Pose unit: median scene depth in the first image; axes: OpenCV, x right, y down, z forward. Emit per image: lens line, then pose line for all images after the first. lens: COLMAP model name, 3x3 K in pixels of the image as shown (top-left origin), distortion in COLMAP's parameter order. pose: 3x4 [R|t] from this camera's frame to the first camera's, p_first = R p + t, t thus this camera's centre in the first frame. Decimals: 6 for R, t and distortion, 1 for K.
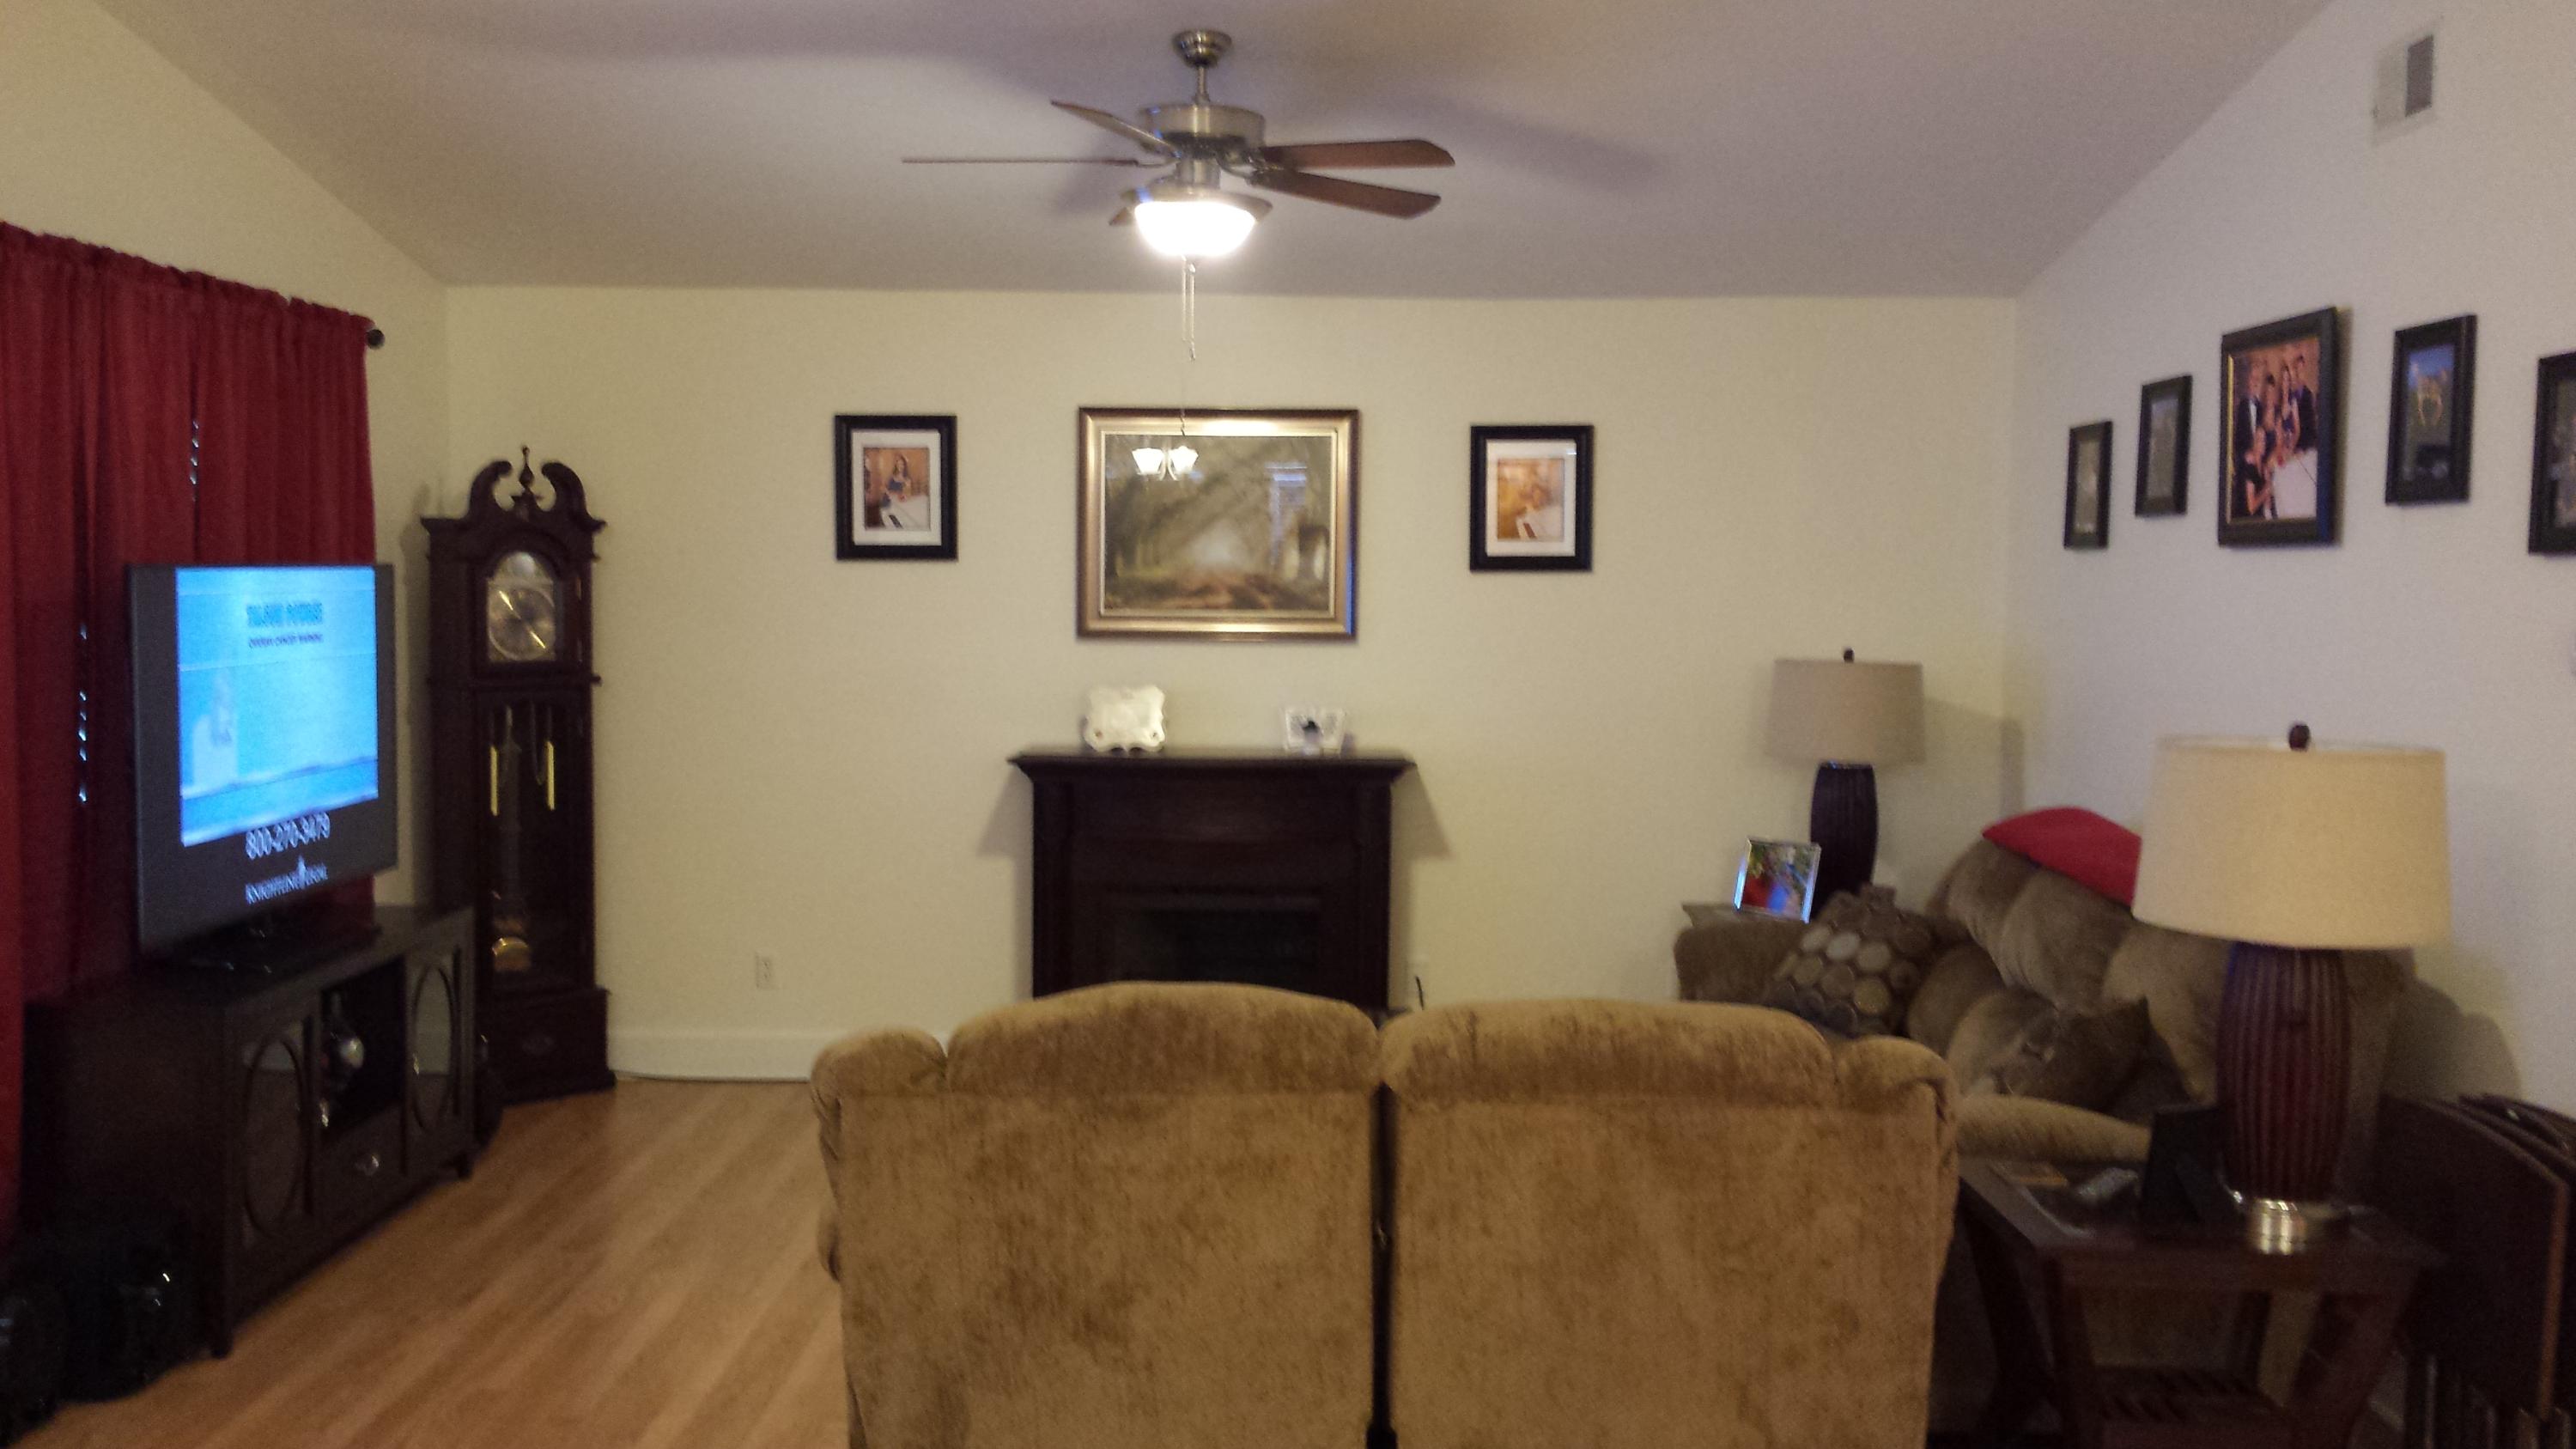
lens RADIAL K [[2314.1, 0, 1252.8], [0, 2314.1, 728.0], [0, 0, 1]] dist [0.077921, -0.183536]
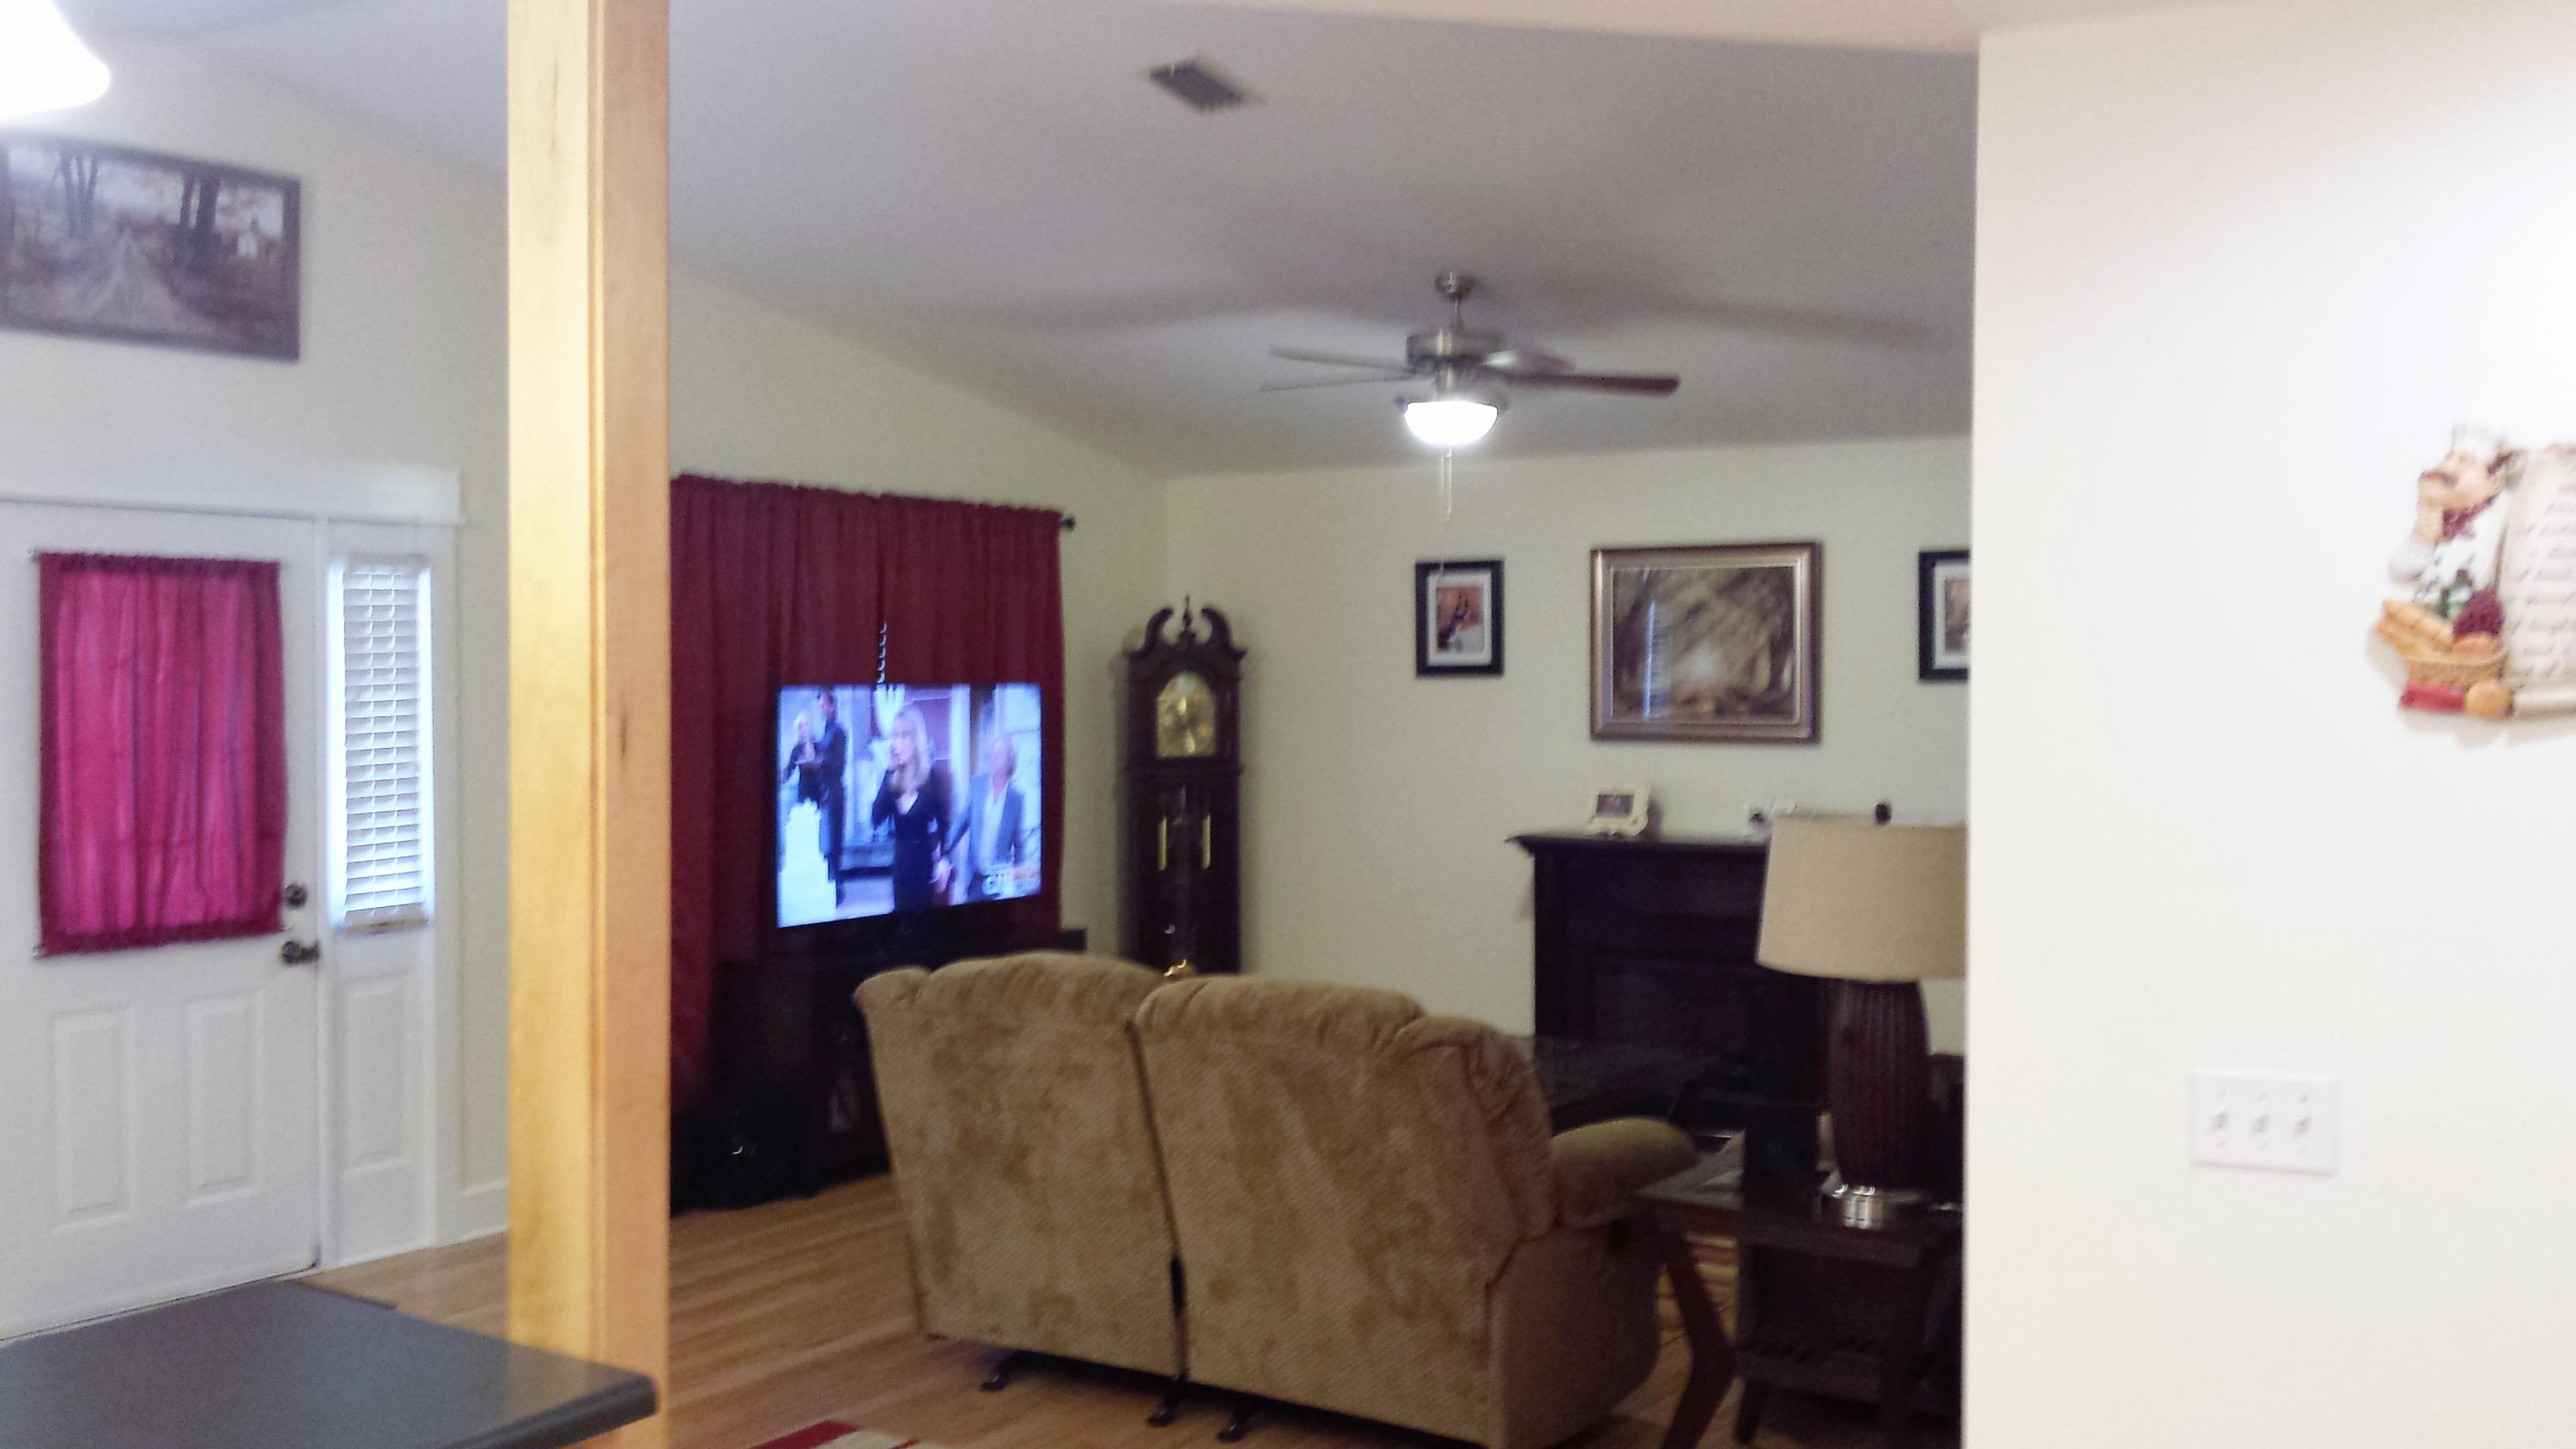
lens RADIAL K [[2314.1, 0, 1252.8], [0, 2314.1, 728.0], [0, 0, 1]] dist [0.077921, -0.183536]
pose [[0.854783, 0.002873, -0.518978, 0.414078], [-0.027797, 0.998803, -0.040253, 0.008719], [0.518241, 0.048833, 0.853839, -0.123819]]
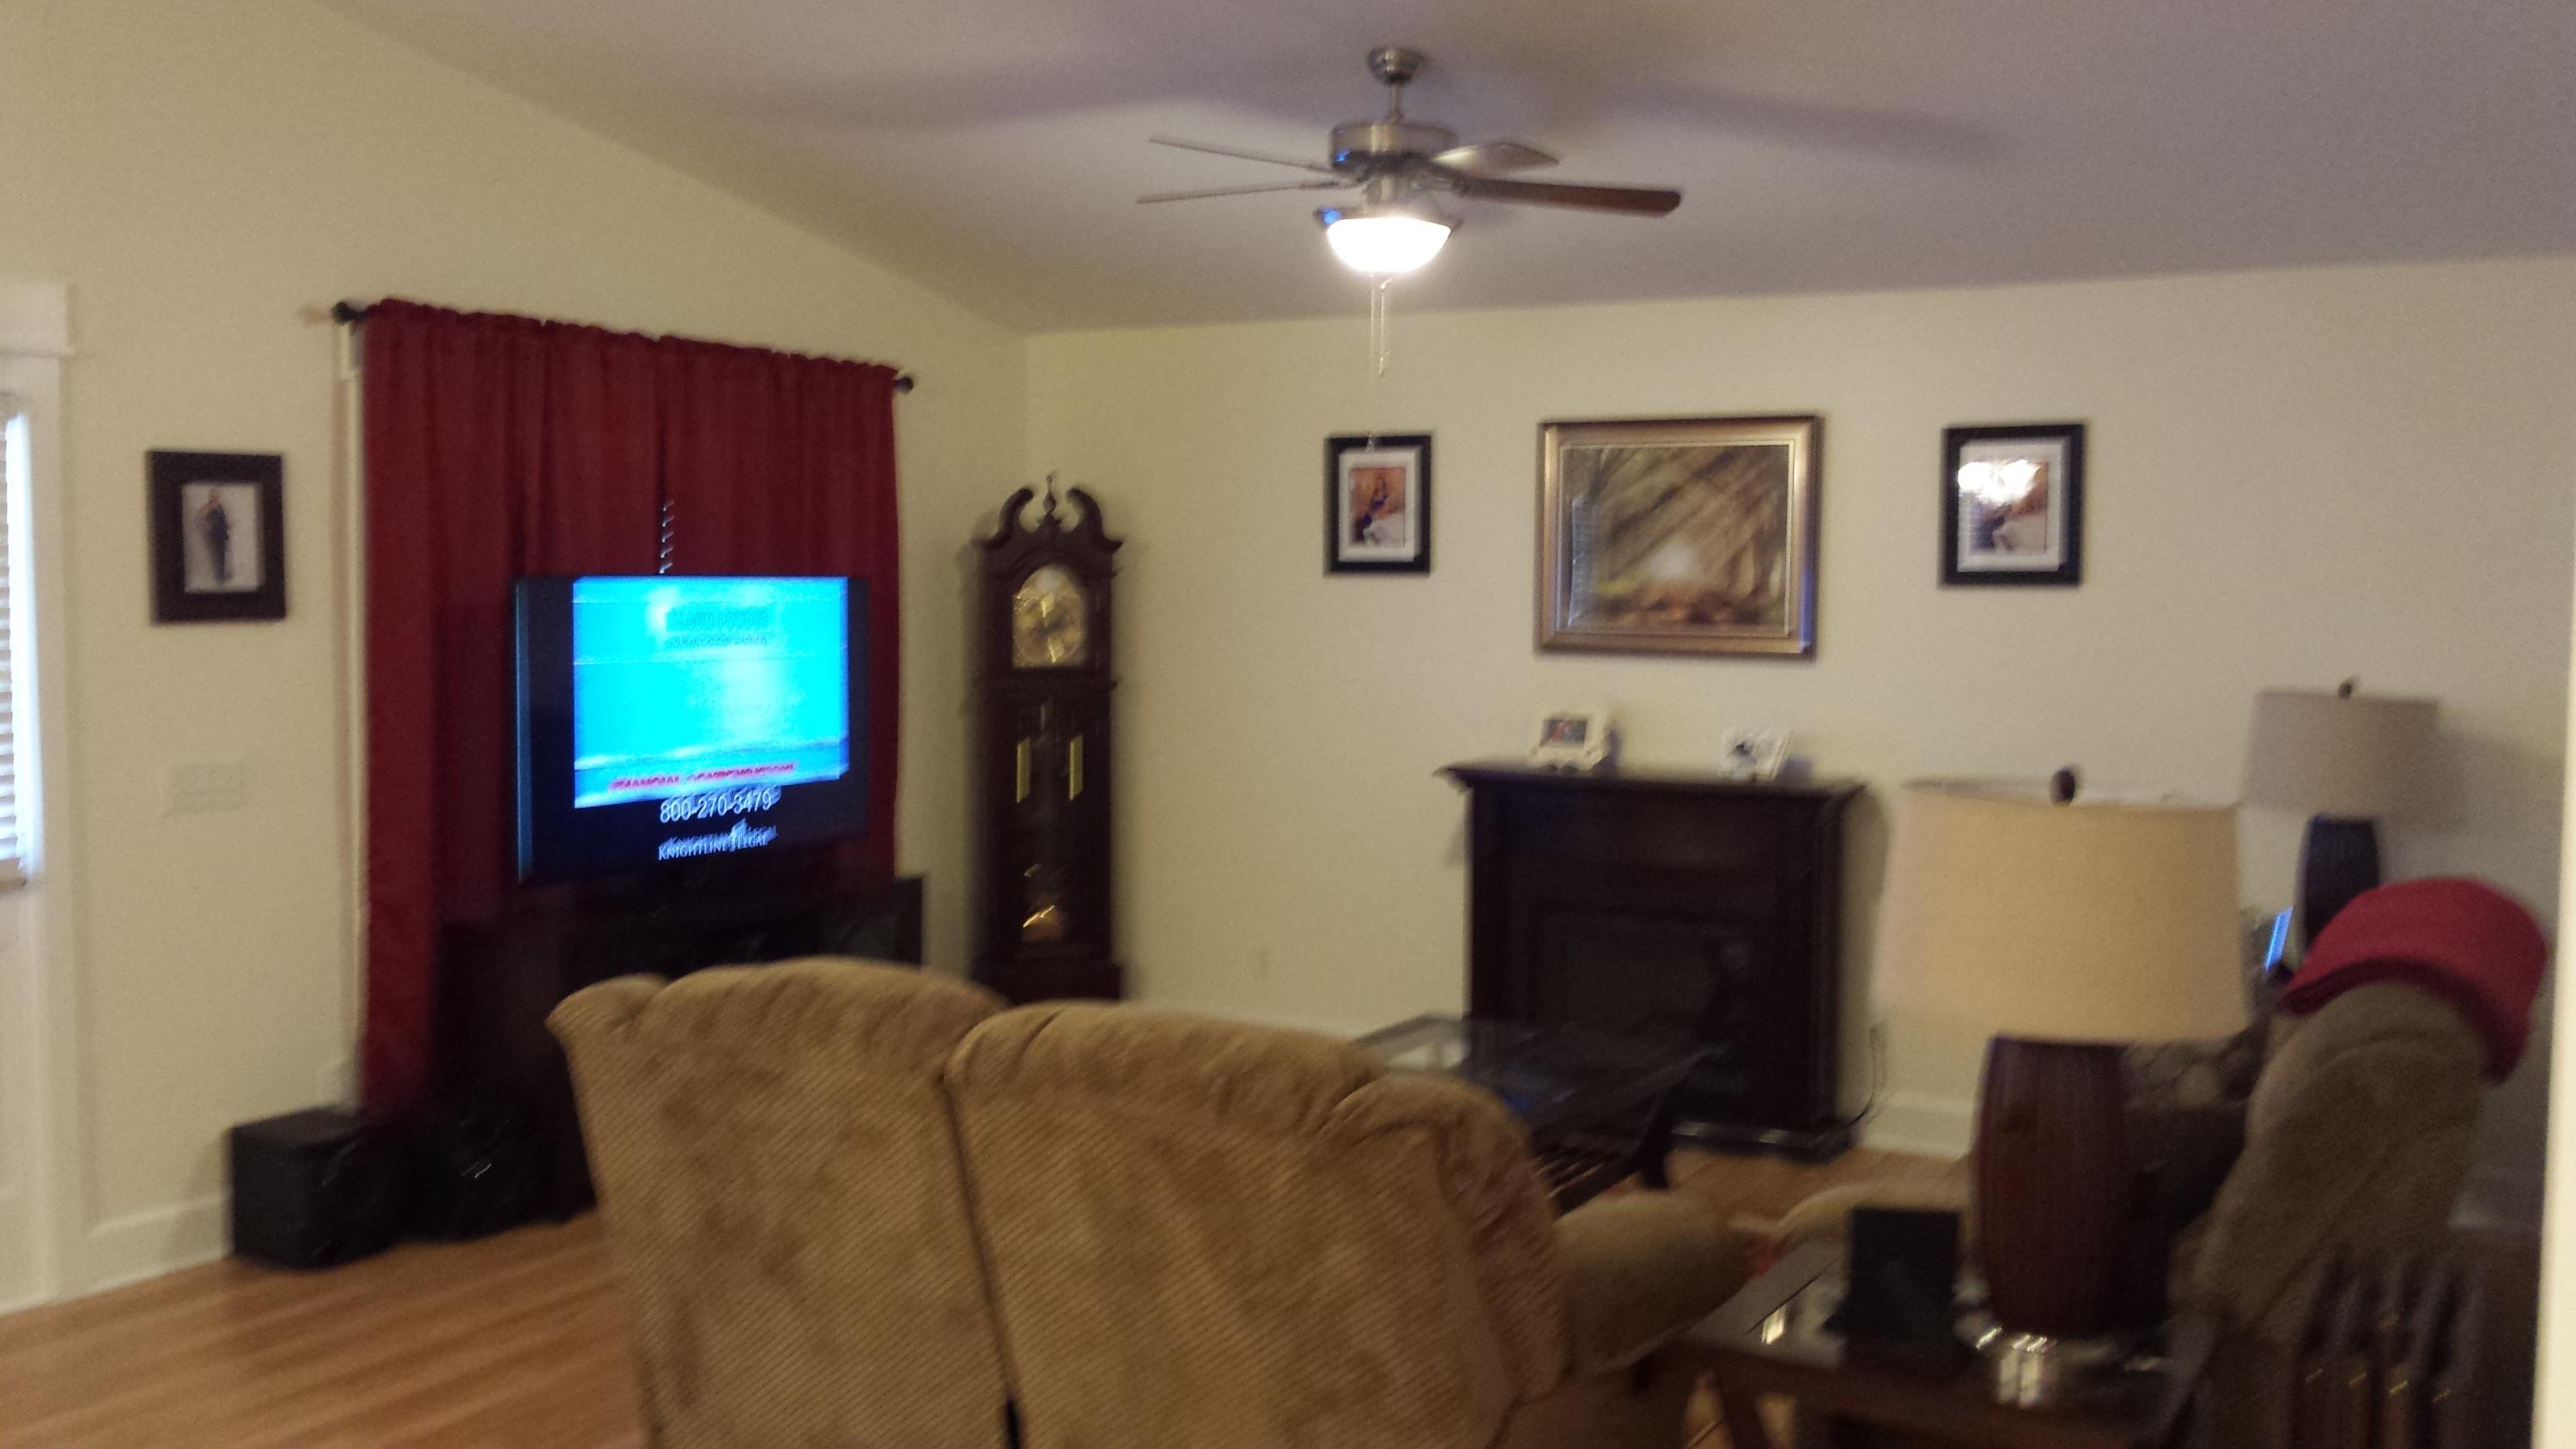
lens RADIAL K [[2314.1, 0, 1252.8], [0, 2314.1, 728.0], [0, 0, 1]] dist [0.077921, -0.183536]
pose [[0.880577, 0.031698, -0.472842, 0.301531], [-0.035287, 0.999376, 0.001281, -0.003253], [0.472588, 0.015558, 0.881146, 0.063431]]
